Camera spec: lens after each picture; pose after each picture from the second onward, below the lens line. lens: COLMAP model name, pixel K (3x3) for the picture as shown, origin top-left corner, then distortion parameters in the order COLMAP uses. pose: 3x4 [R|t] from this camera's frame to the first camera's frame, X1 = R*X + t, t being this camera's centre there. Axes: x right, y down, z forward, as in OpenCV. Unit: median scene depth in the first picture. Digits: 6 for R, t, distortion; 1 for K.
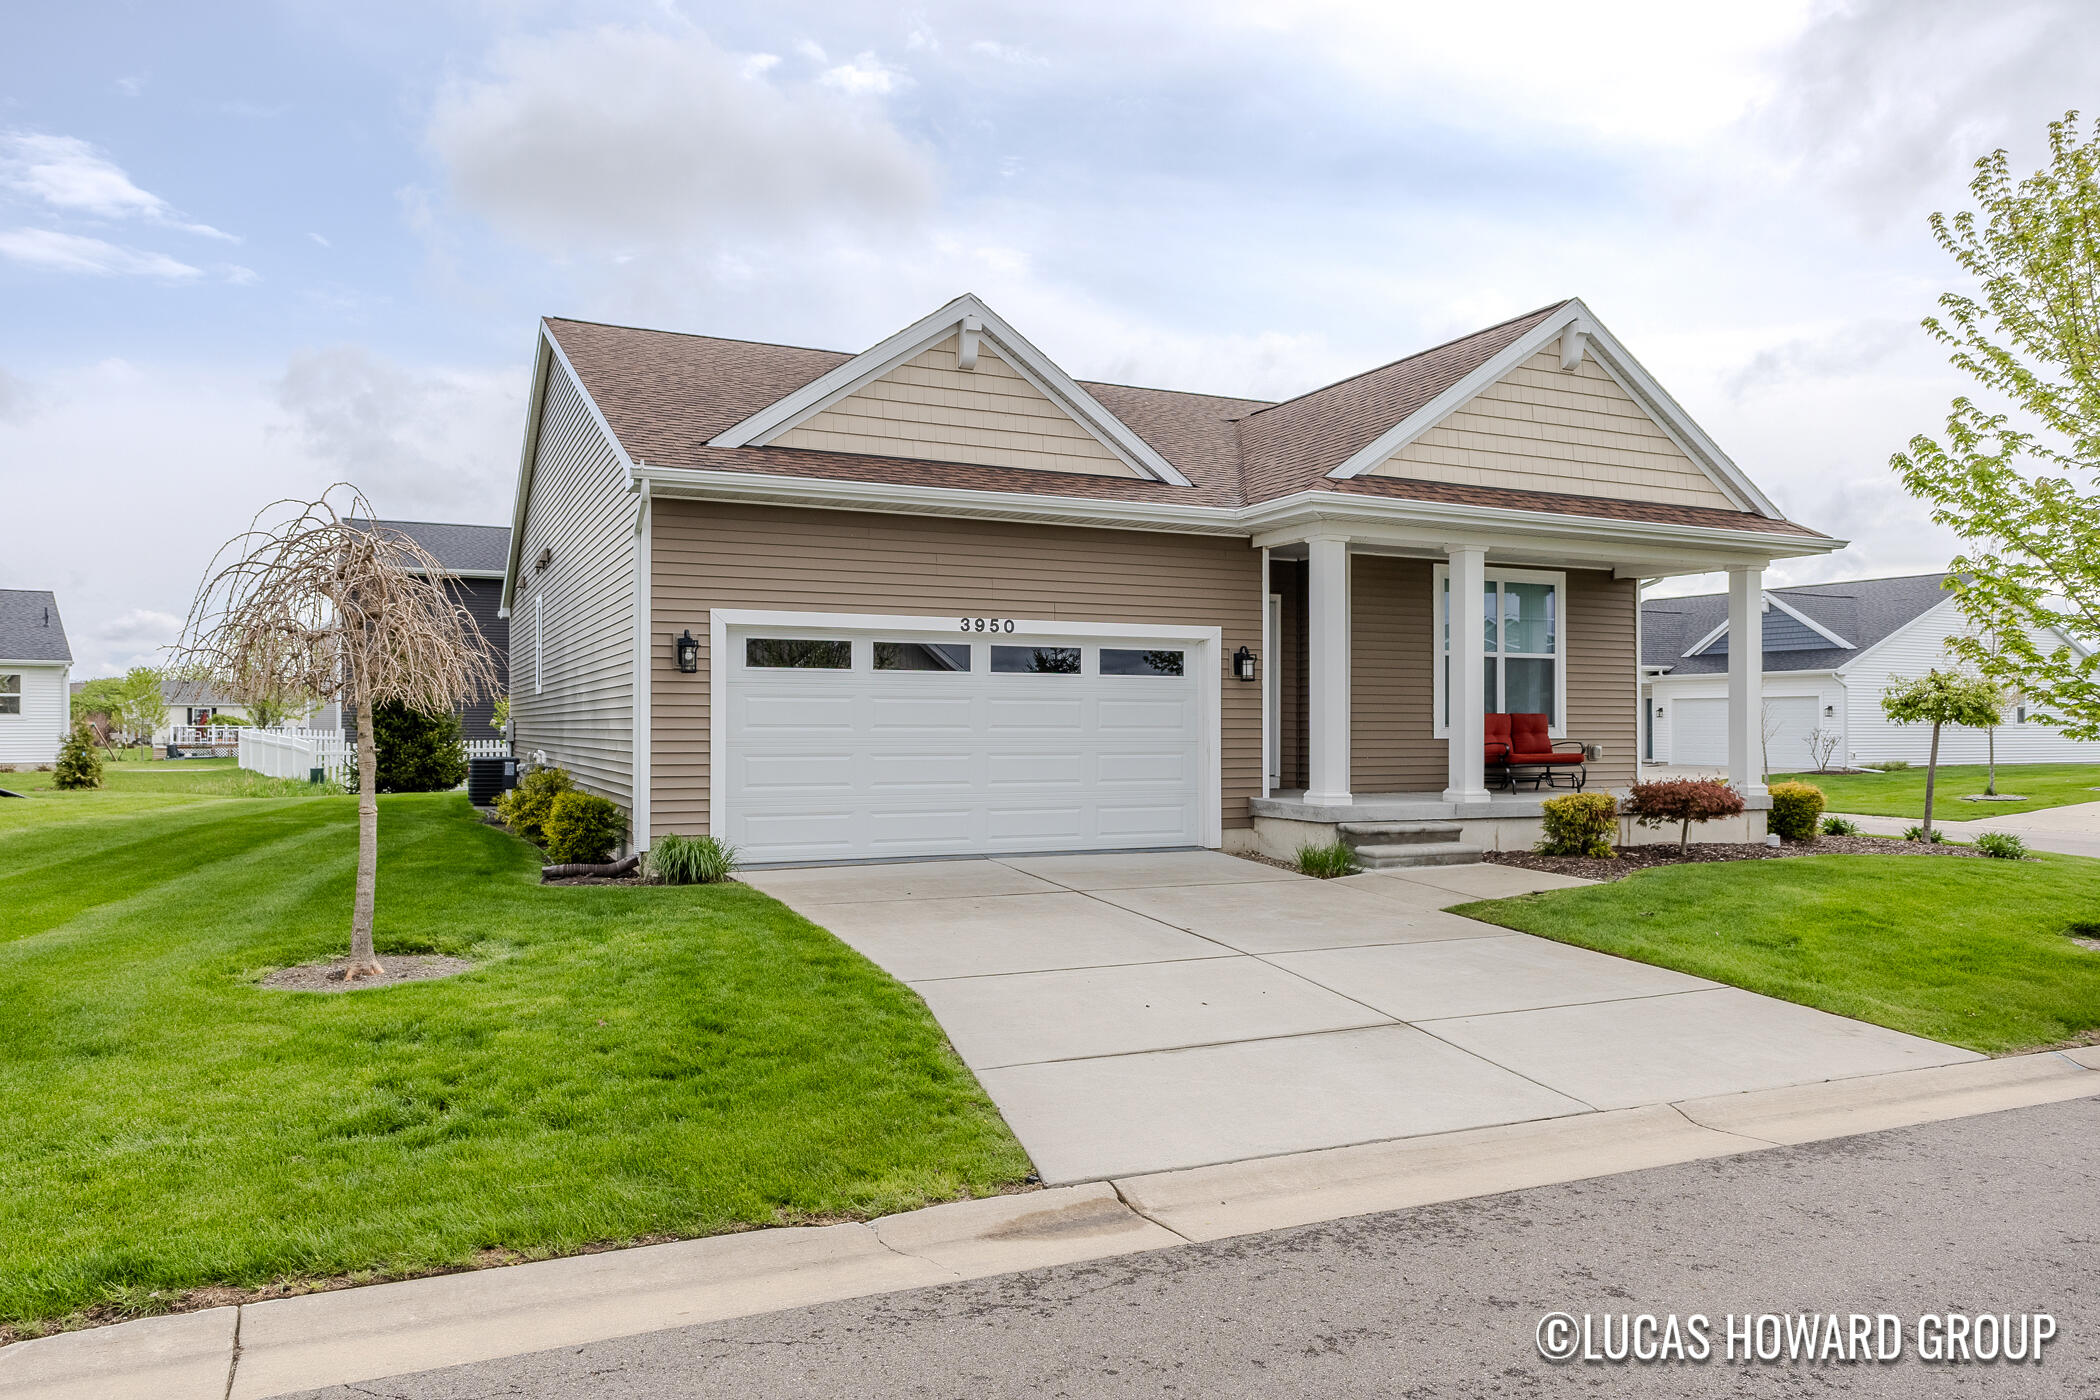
lens RADIAL K [[1439.1, 0, 1050.0], [0, 1439.1, 700.0], [0, 0, 1]] dist [0.024686, 0.003279]
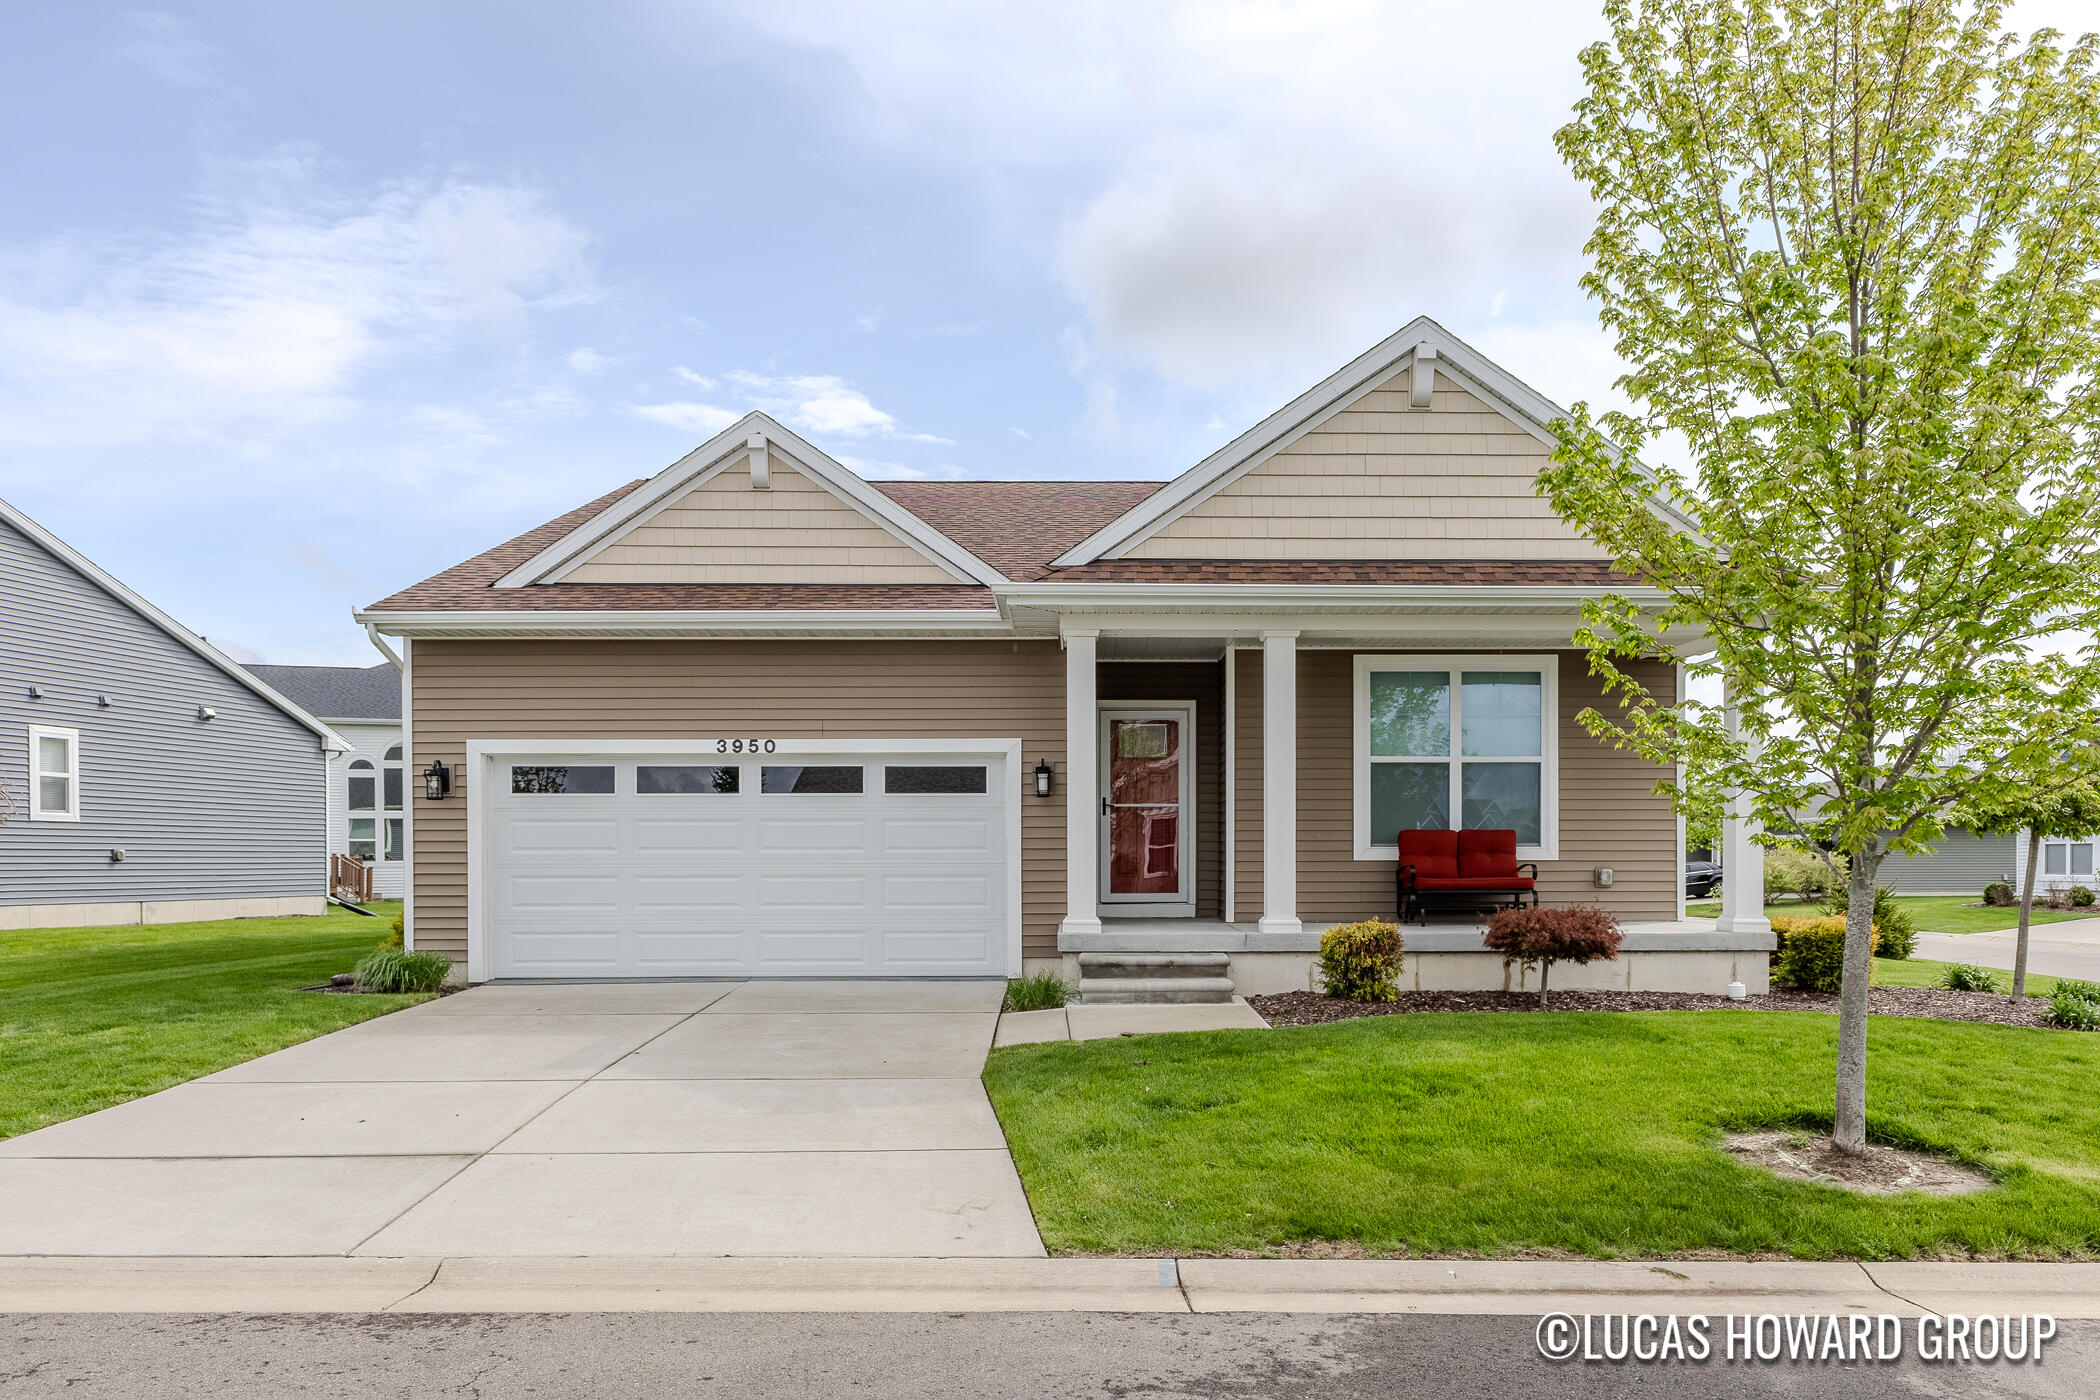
lens RADIAL K [[1439.9, 0, 1052.3], [0, 1439.9, 877.1], [0, 0, 1]] dist [0.006646, 0.000949]
pose [[0.910100, 0.000094, -0.414389, 0.538553], [0.012041, 0.999572, 0.026673, 0.013910], [0.414214, -0.029265, 0.909709, 0.174845]]
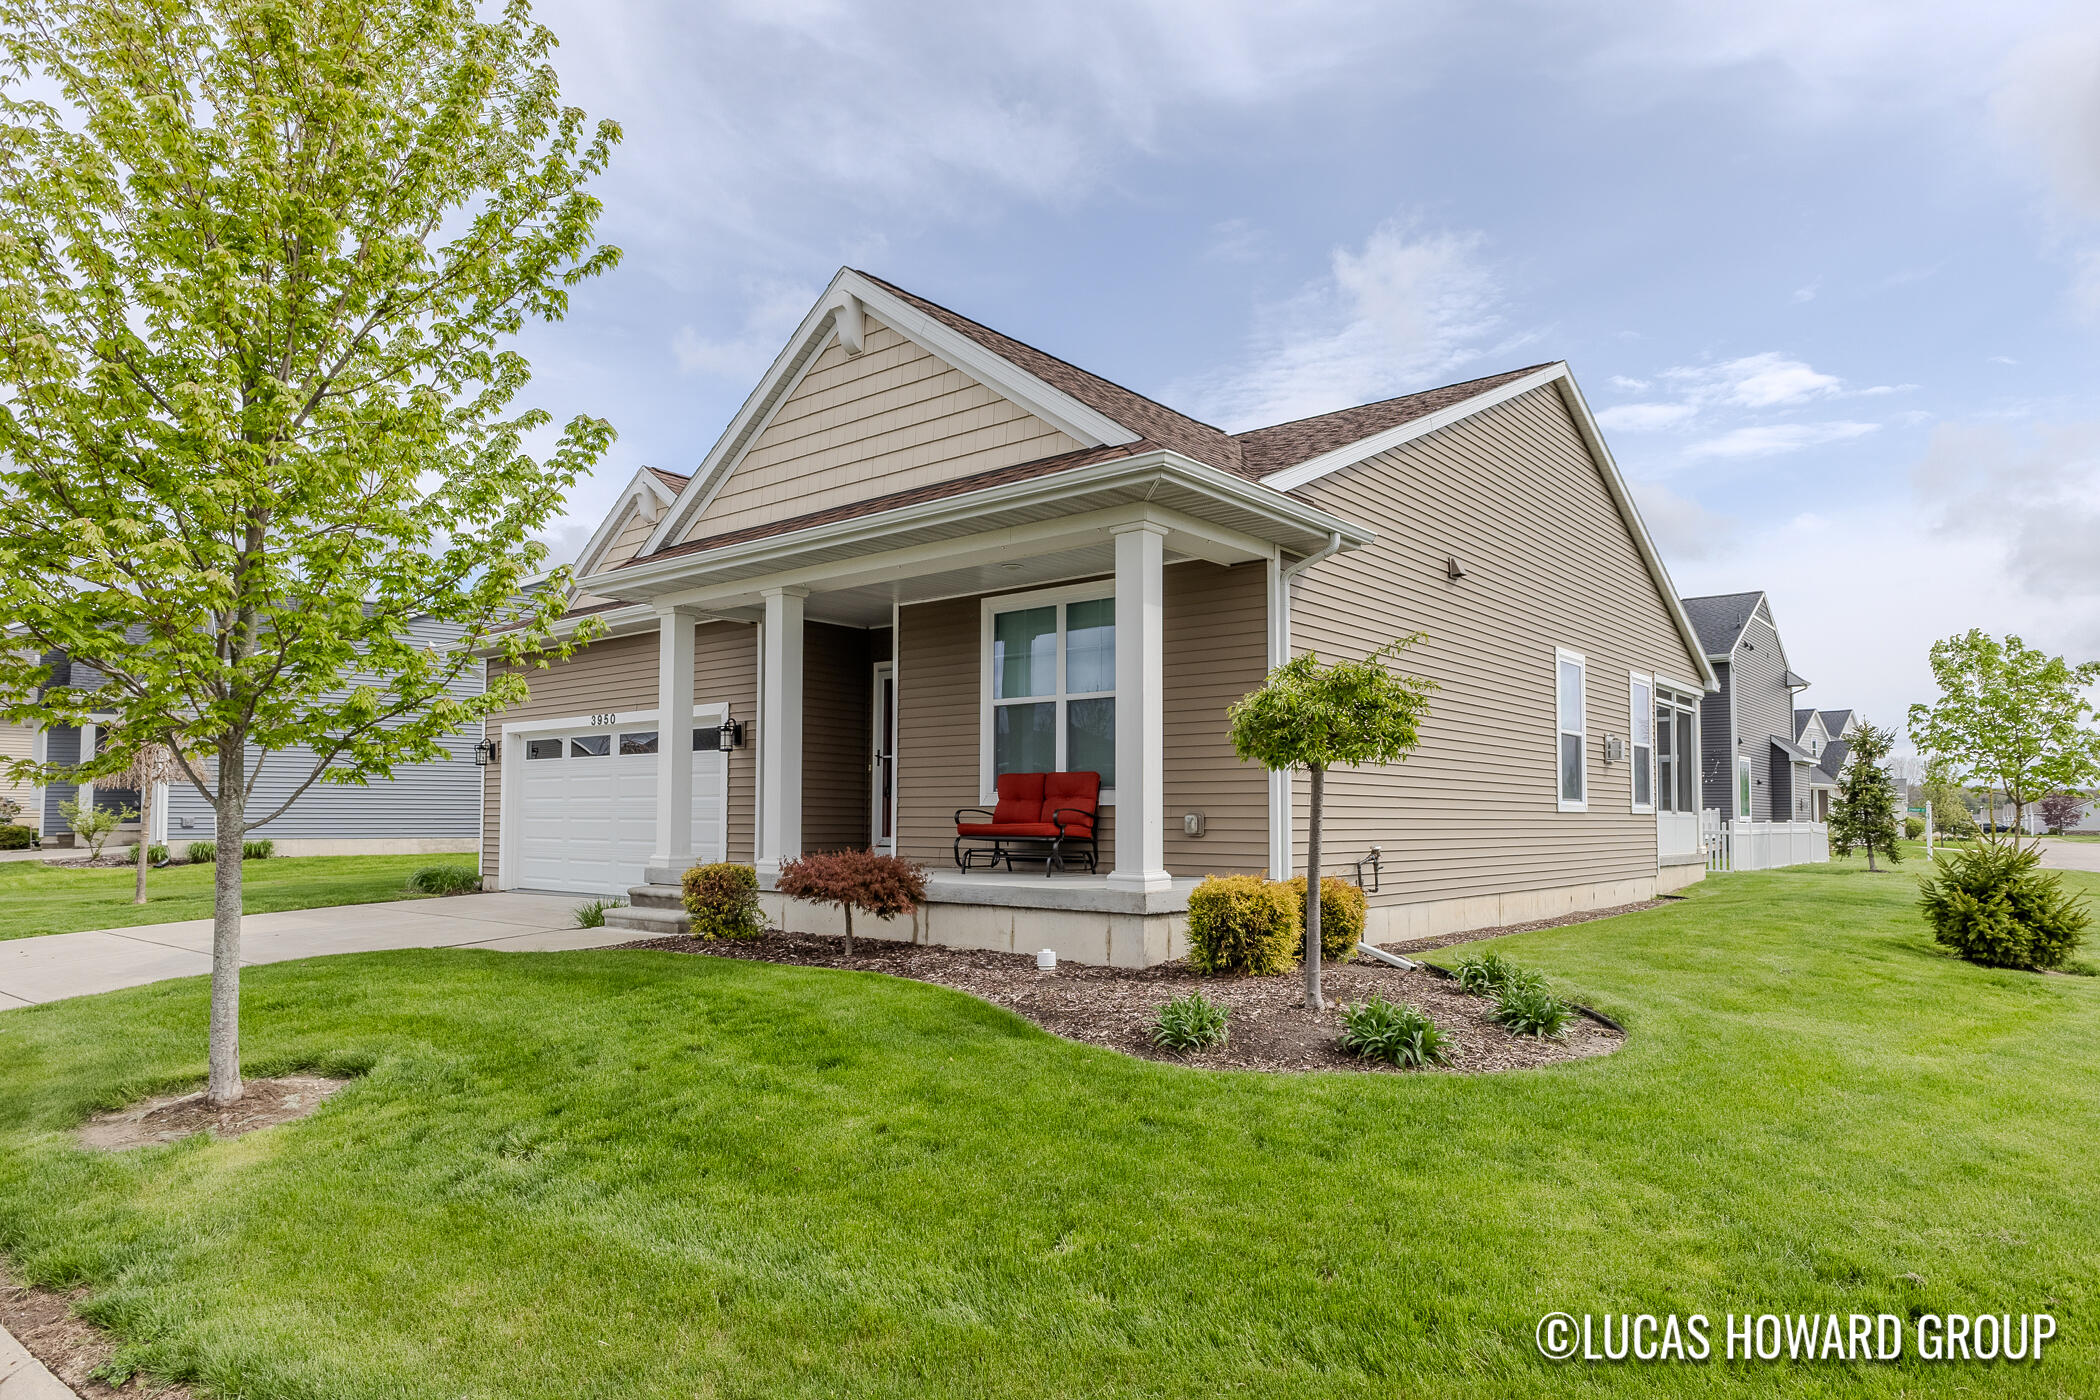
lens RADIAL K [[1240.8, 0, 1050.0], [0, 1240.8, 700.0], [0, 0, 1]] dist [-0.006766, -0.001432]
pose [[0.418063, -0.086927, -0.904249, 1.109961], [0.013231, 0.995888, -0.089620, 0.036420], [0.908322, 0.025503, 0.417494, 0.863833]]
